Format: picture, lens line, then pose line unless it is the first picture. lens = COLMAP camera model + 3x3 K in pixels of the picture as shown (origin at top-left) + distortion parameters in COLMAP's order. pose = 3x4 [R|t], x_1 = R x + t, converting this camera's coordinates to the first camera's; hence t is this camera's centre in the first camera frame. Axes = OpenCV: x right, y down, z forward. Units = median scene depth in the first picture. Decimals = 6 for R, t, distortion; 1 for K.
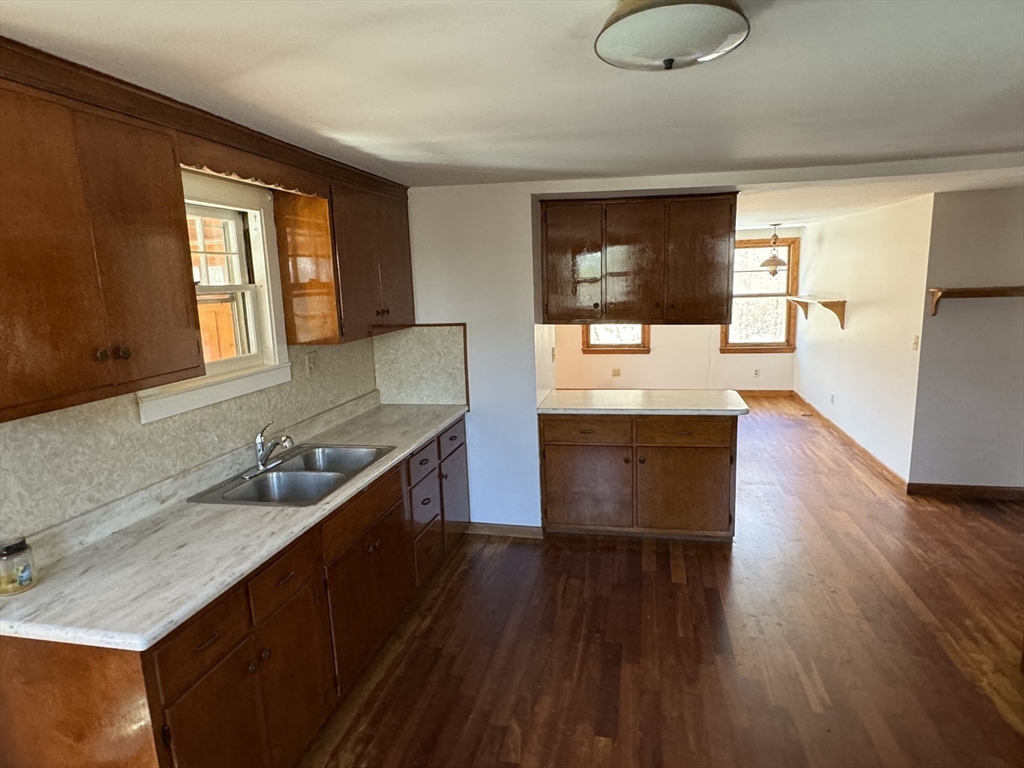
lens RADIAL K [[603.4, 0, 510.3], [0, 603.4, 382.9], [0, 0, 1]] dist [-0.003557, 0.000573]
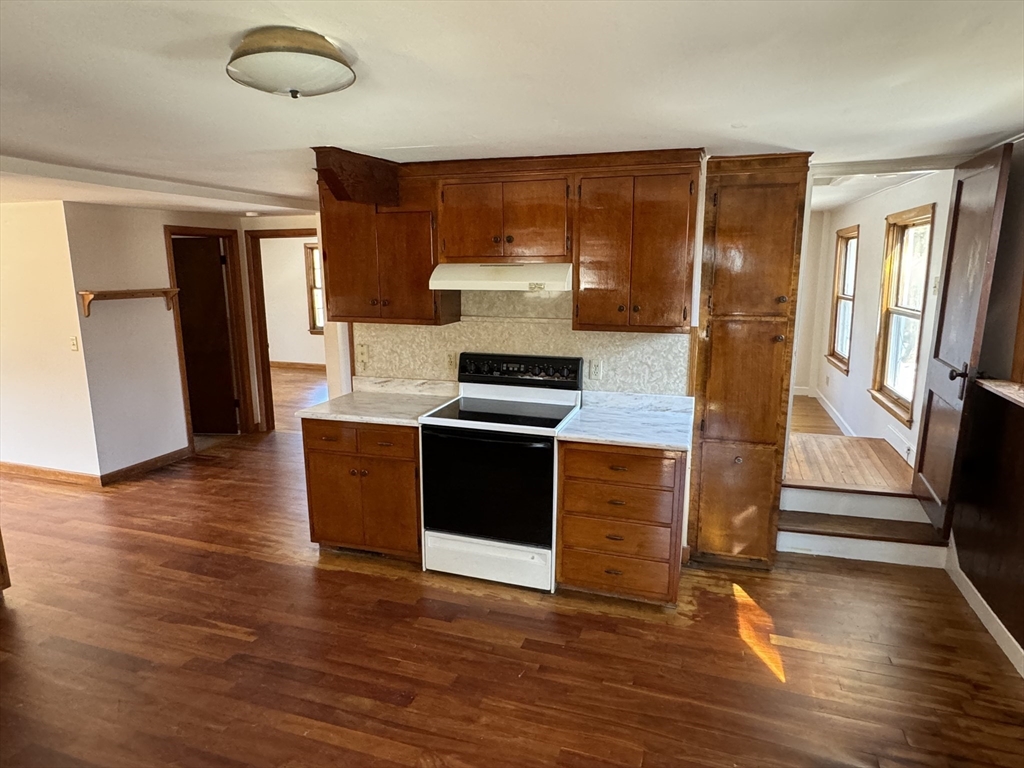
lens RADIAL K [[603.4, 0, 509.5], [0, 603.4, 381.9], [0, 0, 1]] dist [-0.003557, 0.000573]
pose [[0.095479, -0.149171, 0.984191, -0.302239], [0.167105, 0.977079, 0.131882, -0.014970], [-0.981305, 0.151871, 0.118218, 0.159797]]
